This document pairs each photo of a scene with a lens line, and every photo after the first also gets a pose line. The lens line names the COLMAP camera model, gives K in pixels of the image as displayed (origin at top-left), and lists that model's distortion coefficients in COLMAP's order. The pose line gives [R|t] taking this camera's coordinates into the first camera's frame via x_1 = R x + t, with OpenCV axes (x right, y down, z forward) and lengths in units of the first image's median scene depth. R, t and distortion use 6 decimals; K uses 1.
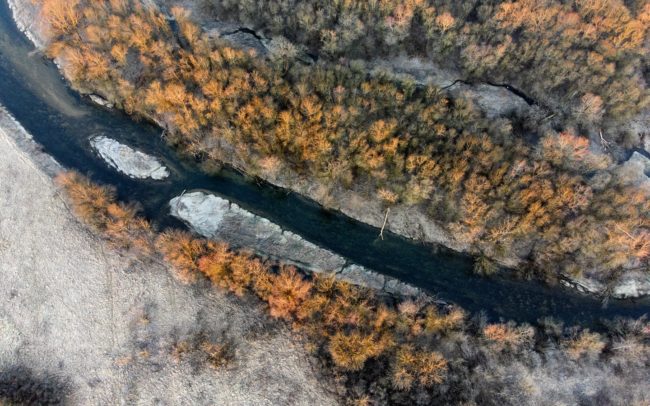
lens RADIAL K [[470.8, 0, 324.4], [0, 470.8, 202.6], [0, 0, 1]] dist [0.025759, -0.000902]
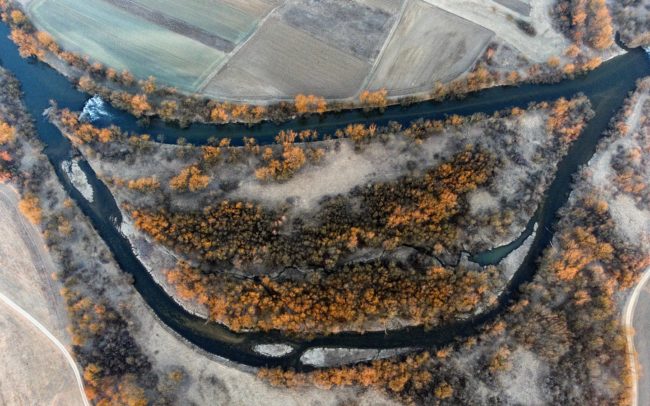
lens RADIAL K [[470.8, 0, 325.8], [0, 470.8, 202.9], [0, 0, 1]] dist [0.025759, -0.000902]
pose [[0.901159, -0.408538, 0.144946, -0.244367], [0.406673, 0.912531, 0.043651, -0.795373], [-0.150101, 0.019609, 0.988476, -1.415026]]
